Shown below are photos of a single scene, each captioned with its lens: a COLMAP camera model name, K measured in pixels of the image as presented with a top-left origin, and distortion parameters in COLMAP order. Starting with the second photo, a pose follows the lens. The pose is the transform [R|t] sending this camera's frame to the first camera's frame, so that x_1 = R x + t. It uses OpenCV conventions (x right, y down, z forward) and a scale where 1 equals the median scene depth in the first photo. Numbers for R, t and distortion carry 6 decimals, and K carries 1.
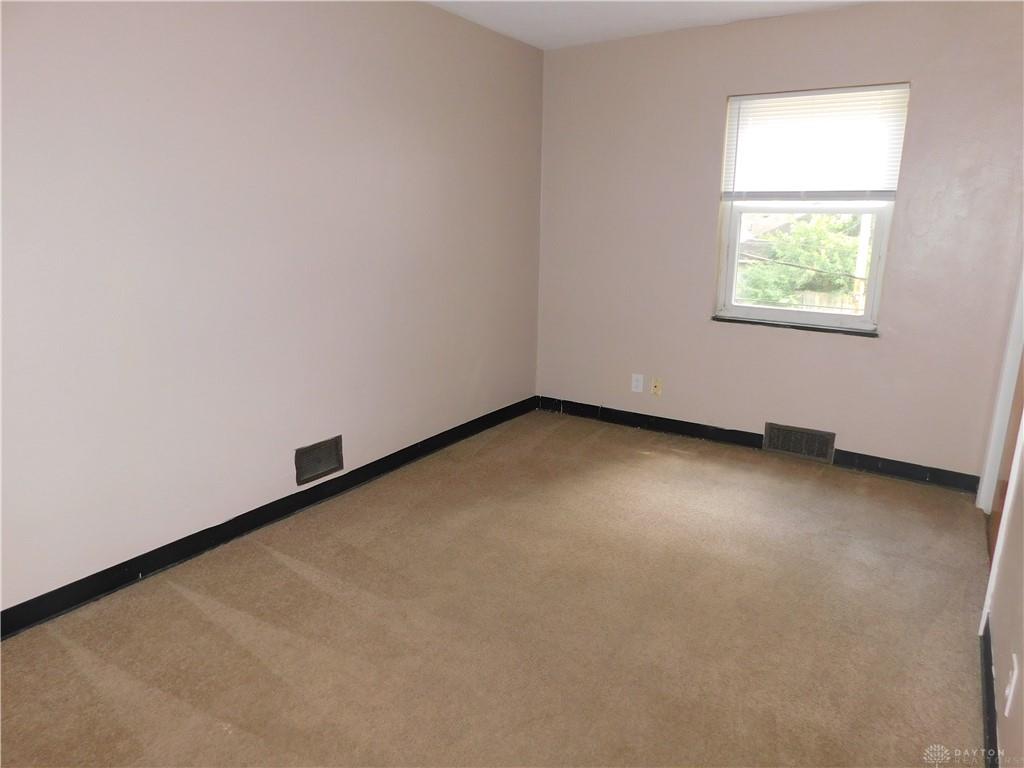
lens RADIAL K [[684.7, 0, 514.1], [0, 684.7, 382.5], [0, 0, 1]] dist [0.010850, 0.007360]
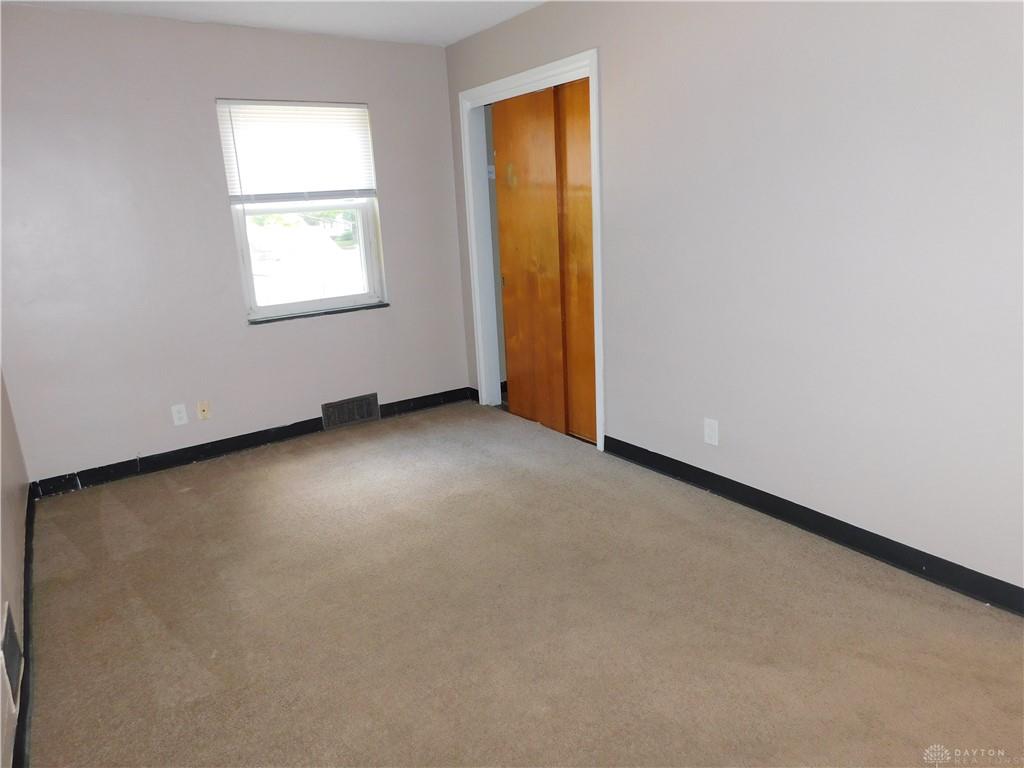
lens RADIAL K [[684.7, 0, 513.9], [0, 684.7, 384.0], [0, 0, 1]] dist [0.010850, 0.007360]
pose [[0.394485, -0.273688, 0.877198, -0.475083], [0.284875, 0.944008, 0.166421, -0.069806], [-0.873629, 0.184241, 0.450364, 0.247383]]
